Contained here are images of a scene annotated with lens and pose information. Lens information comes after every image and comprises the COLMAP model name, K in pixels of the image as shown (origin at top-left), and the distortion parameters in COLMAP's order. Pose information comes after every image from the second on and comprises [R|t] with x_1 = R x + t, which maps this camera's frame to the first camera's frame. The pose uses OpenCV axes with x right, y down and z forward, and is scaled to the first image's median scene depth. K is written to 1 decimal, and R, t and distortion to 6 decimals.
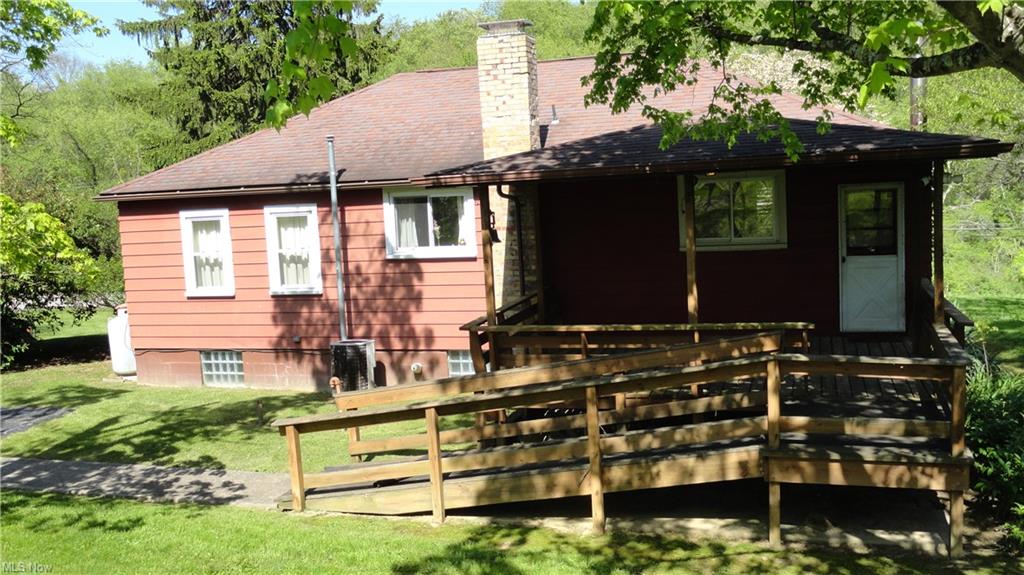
lens RADIAL K [[974.4, 0, 512.3], [0, 974.4, 281.4], [0, 0, 1]] dist [-0.034907, 0.000000]
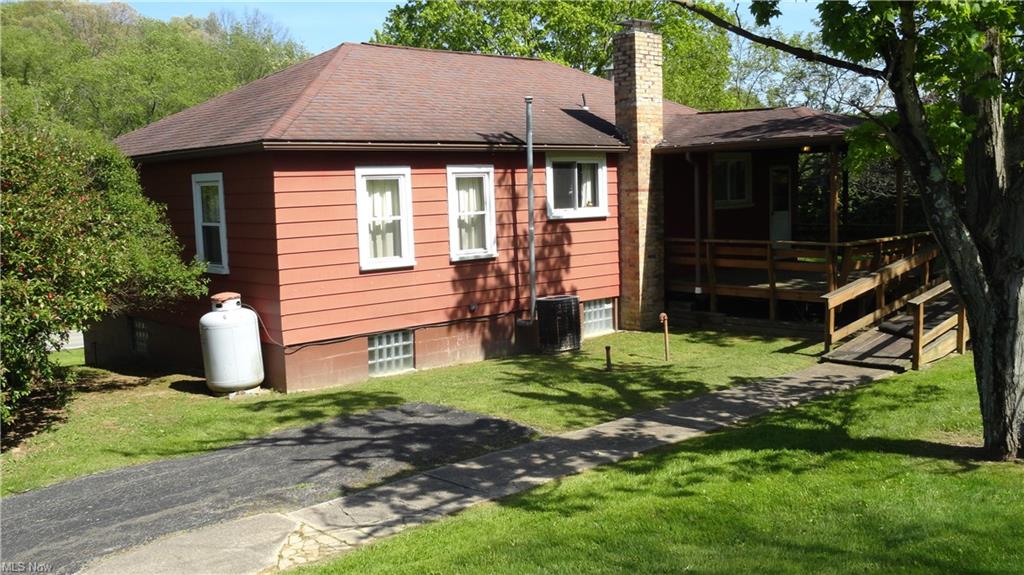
lens RADIAL K [[974.4, 0, 513.3], [0, 974.4, 288.5], [0, 0, 1]] dist [-0.034907, 0.000000]
pose [[0.494467, -0.055054, 0.867451, -1.025055], [0.094244, 0.995504, 0.009460, 0.036082], [-0.864072, 0.077075, 0.497433, 0.490837]]
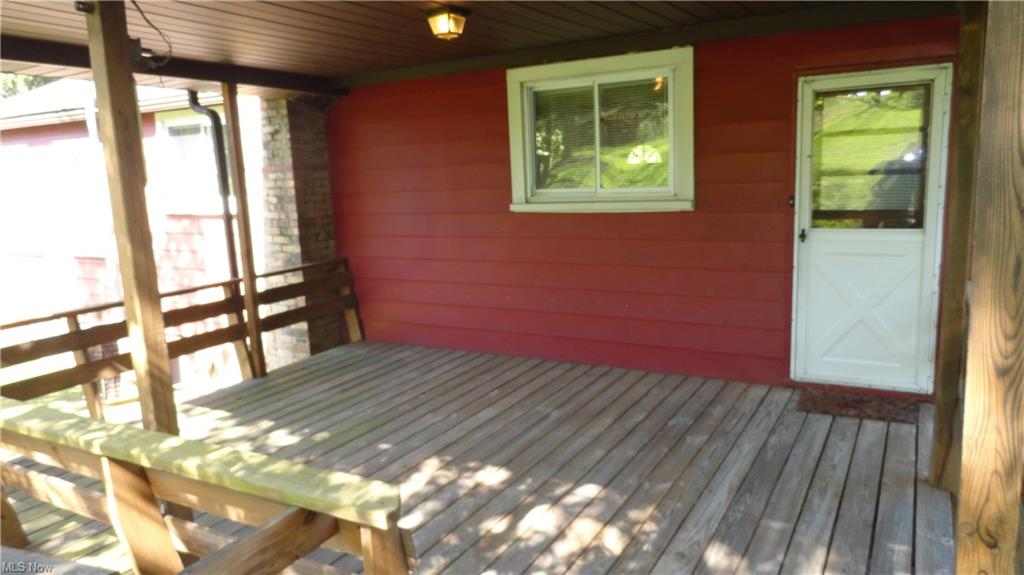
lens RADIAL K [[704.5, 0, 508.9], [0, 704.5, 284.3], [0, 0, 1]] dist [-0.002268, 0.001912]
pose [[0.975268, 0.042794, -0.216845, 0.228729], [-0.024749, 0.996052, 0.085256, -0.020449], [0.219637, -0.077781, 0.972476, 0.517457]]
